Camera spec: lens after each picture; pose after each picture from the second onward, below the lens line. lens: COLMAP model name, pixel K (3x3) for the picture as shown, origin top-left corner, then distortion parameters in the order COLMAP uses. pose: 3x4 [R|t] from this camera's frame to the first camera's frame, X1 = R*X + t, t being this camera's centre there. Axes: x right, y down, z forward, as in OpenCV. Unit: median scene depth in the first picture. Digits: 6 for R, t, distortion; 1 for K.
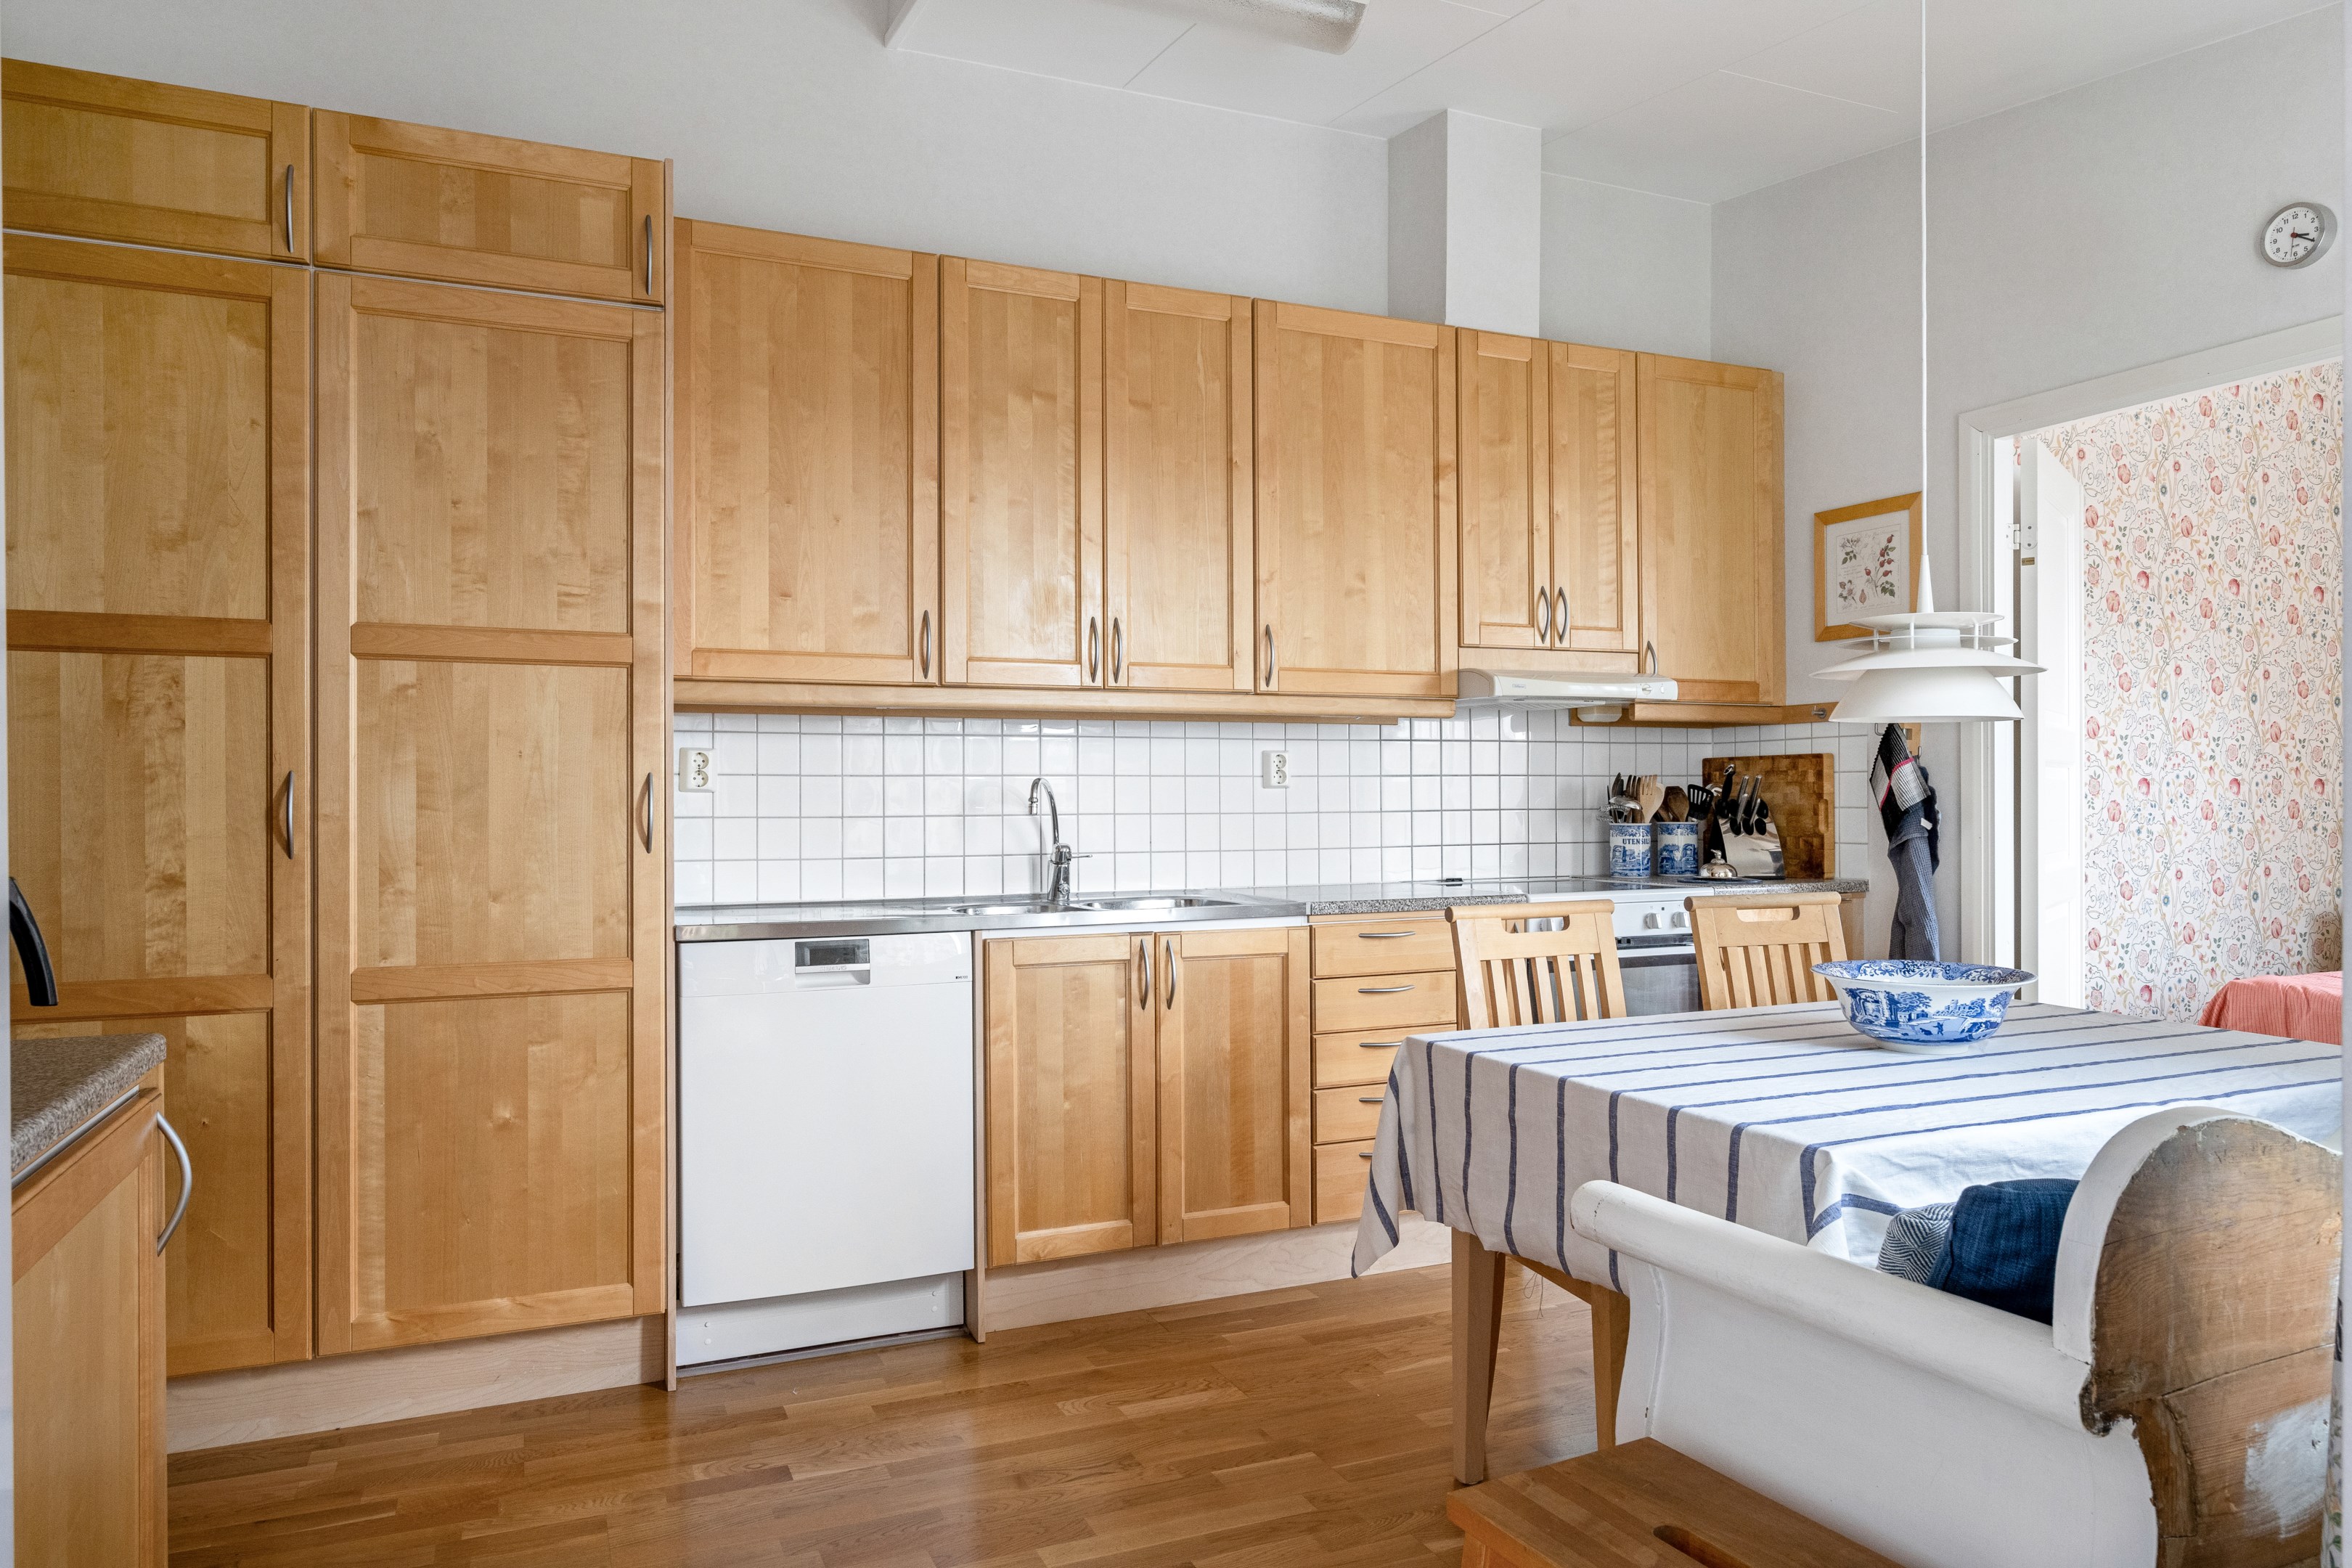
lens RADIAL K [[1497.1, 0, 1174.1], [0, 1497.1, 783.2], [0, 0, 1]] dist [0.004113, 0.001304]
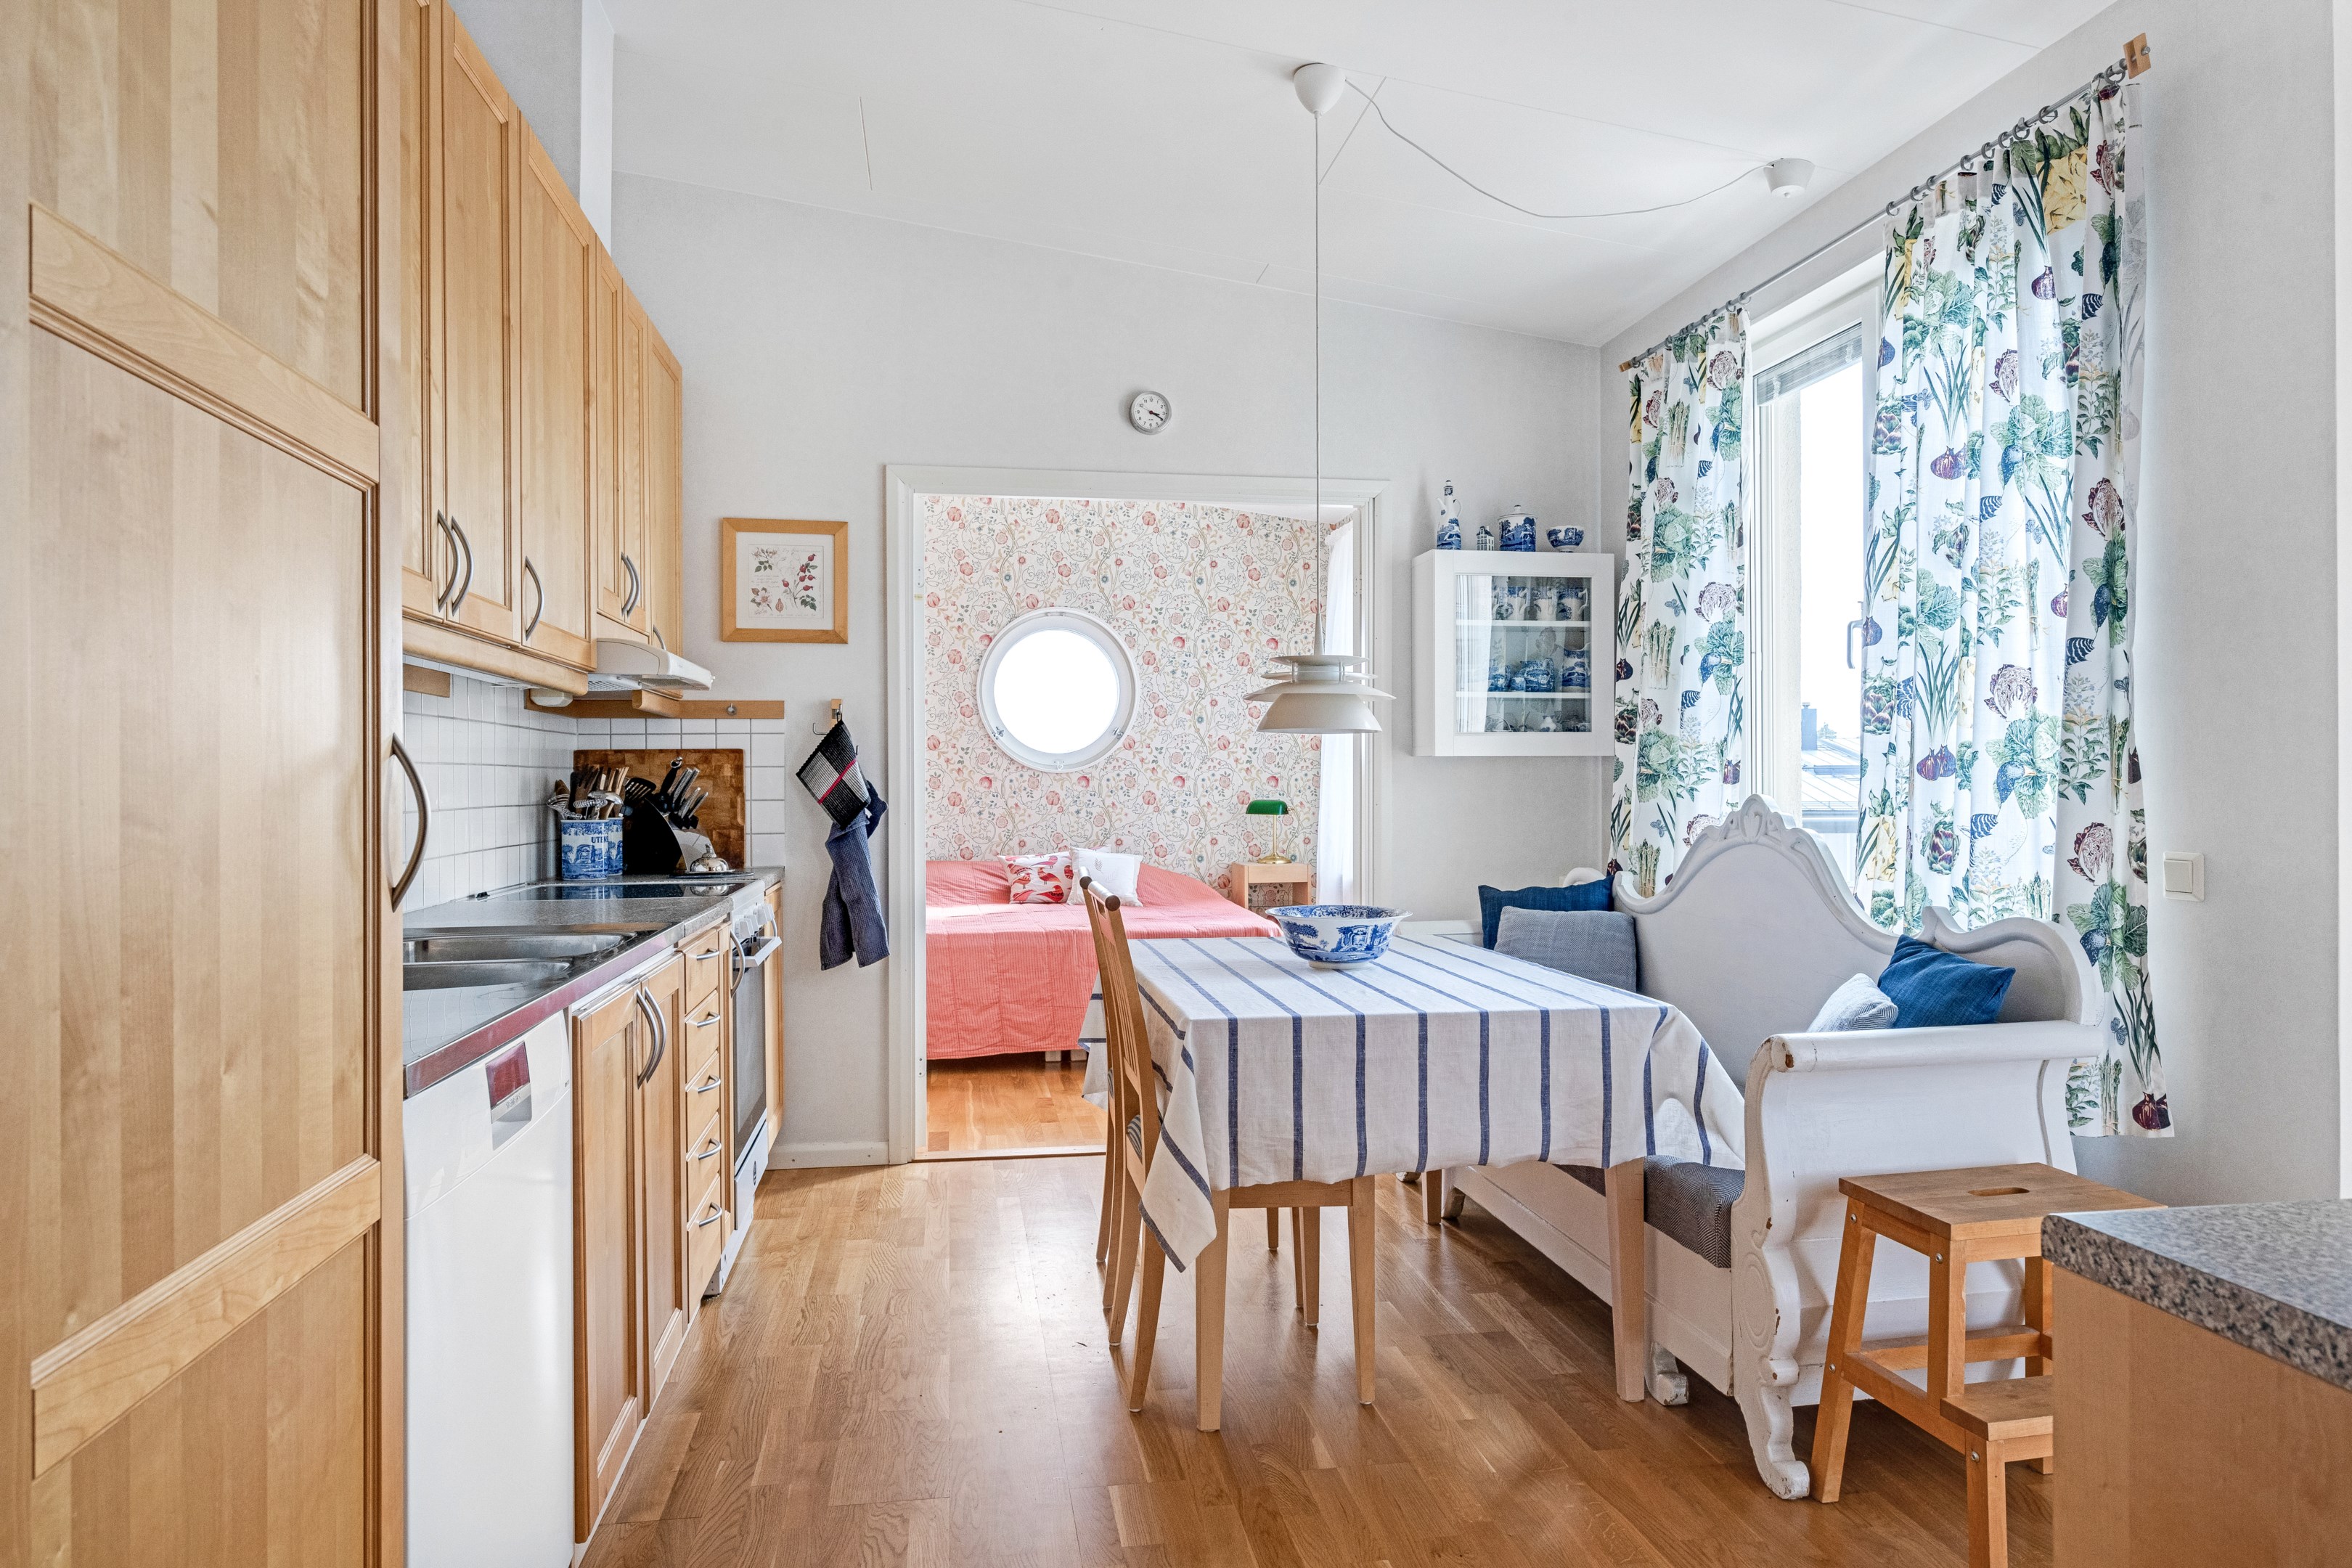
lens RADIAL K [[1444.9, 0, 1178.7], [0, 1444.9, 796.2], [0, 0, 1]] dist [0.001893, 0.000238]
pose [[0.248709, -0.005424, 0.968563, -0.481453], [-0.002261, 0.999978, 0.006180, 0.006235], [-0.968576, -0.003727, 0.248691, 0.460122]]
